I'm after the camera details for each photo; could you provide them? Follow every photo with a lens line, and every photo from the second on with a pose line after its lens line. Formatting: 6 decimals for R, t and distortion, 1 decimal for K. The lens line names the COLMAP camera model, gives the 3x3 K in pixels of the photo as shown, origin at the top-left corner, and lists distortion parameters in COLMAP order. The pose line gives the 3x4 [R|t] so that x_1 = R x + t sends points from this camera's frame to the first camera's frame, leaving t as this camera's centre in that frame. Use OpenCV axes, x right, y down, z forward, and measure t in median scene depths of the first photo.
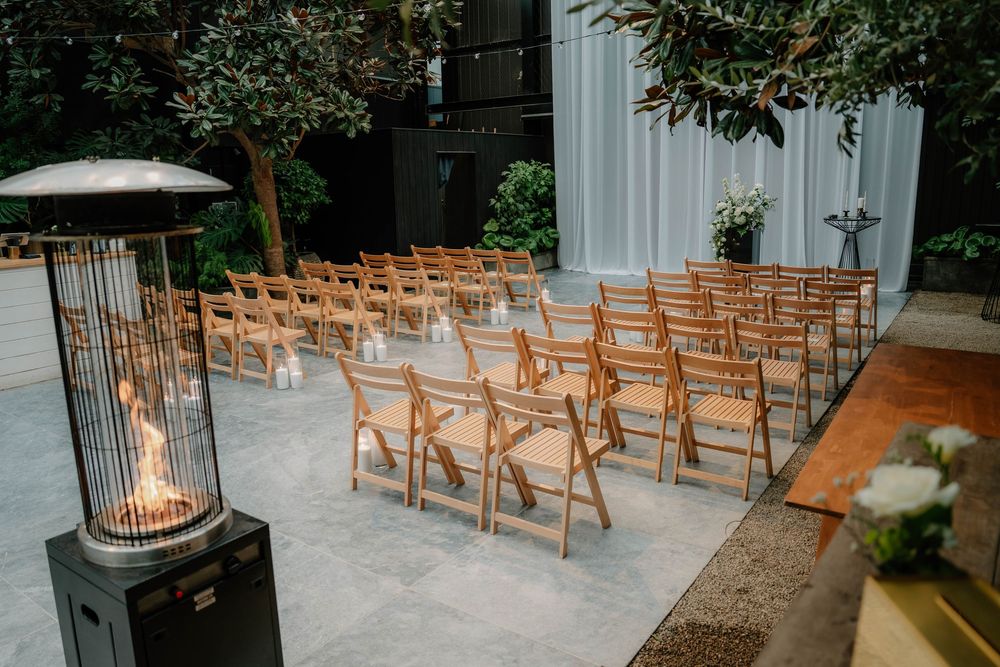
lens RADIAL K [[694.5, 0, 500.0], [0, 694.5, 333.5], [0, 0, 1]] dist [-0.000907, -0.000113]
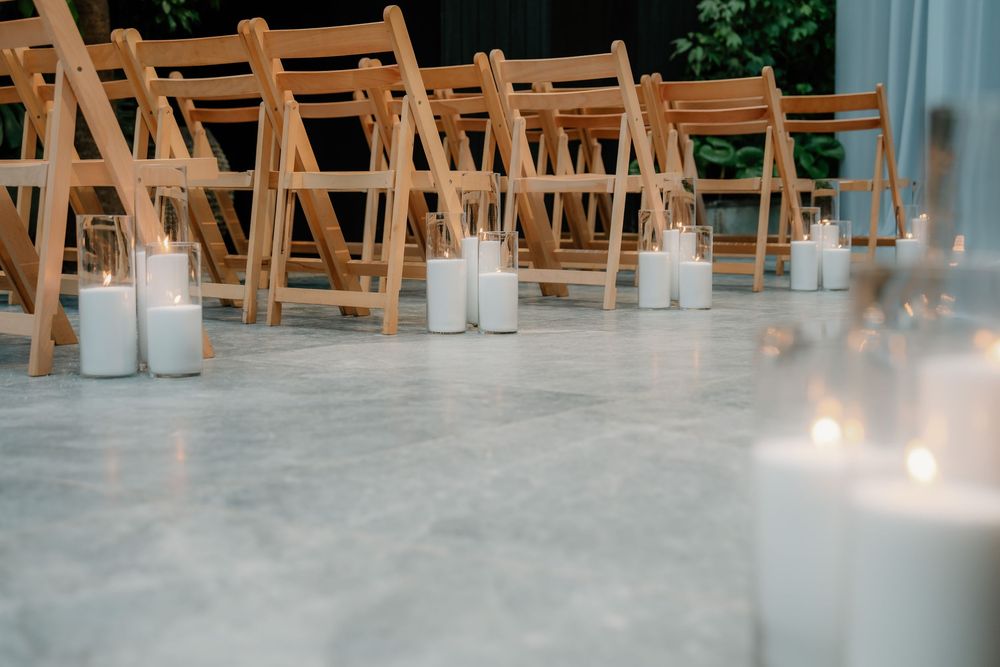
lens RADIAL K [[1343.4, 0, 500.0], [0, 1343.4, 333.5], [0, 0, 1]] dist [0.307553, 0.013227]
pose [[0.999490, 0.025438, -0.019307, -0.156595], [-0.027635, 0.991936, -0.123689, 0.101174], [0.016005, 0.124159, 0.992133, 0.493144]]
